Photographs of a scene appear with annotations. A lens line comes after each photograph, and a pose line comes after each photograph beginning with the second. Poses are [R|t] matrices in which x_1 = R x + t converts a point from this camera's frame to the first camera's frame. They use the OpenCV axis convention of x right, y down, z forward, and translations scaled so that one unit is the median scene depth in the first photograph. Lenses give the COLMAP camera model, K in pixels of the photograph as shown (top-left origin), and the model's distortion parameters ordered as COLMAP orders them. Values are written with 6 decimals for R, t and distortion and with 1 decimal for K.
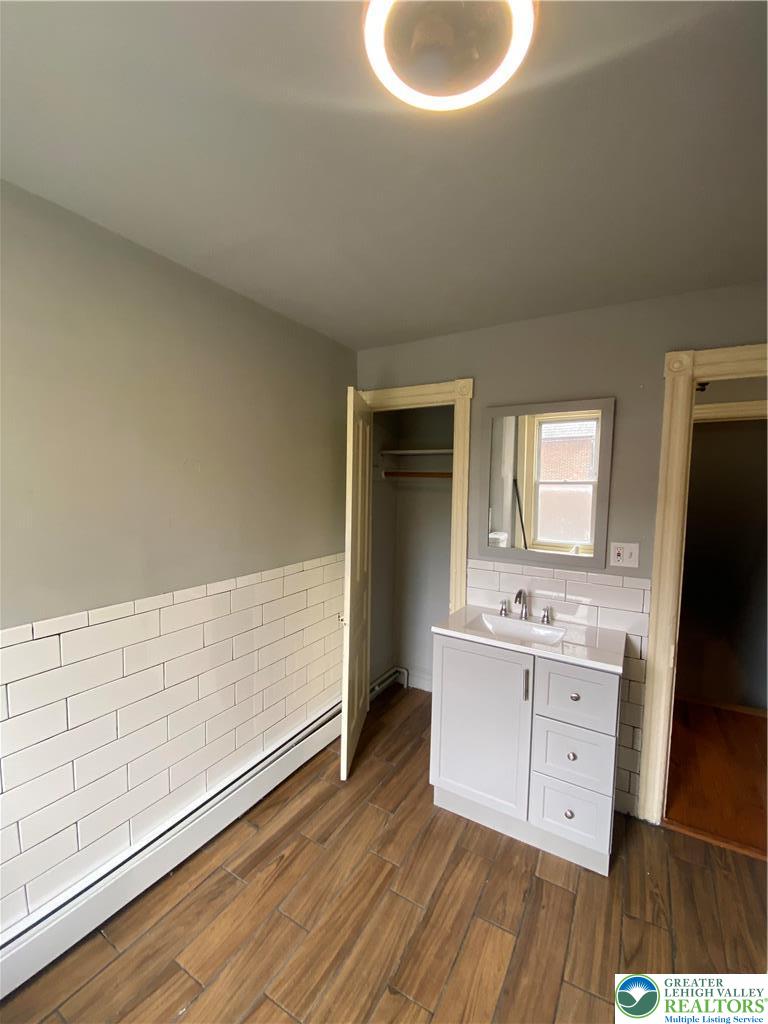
lens RADIAL K [[416.4, 0, 384.0], [0, 416.4, 512.0], [0, 0, 1]] dist [0.021842, -0.021527]
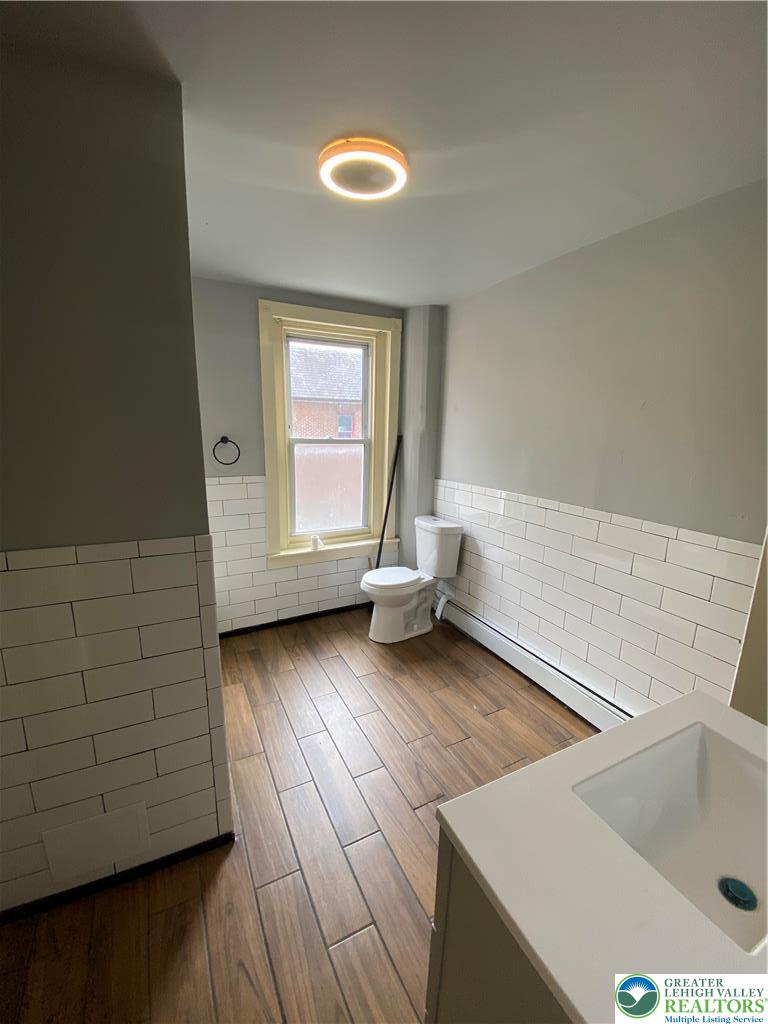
lens RADIAL K [[416.4, 0, 384.0], [0, 416.4, 512.0], [0, 0, 1]] dist [0.021842, -0.021527]
pose [[-0.533596, 0.149221, -0.832471, 1.043871], [-0.085400, 0.969774, 0.228572, -0.043992], [0.841417, 0.193058, -0.504724, 1.256321]]
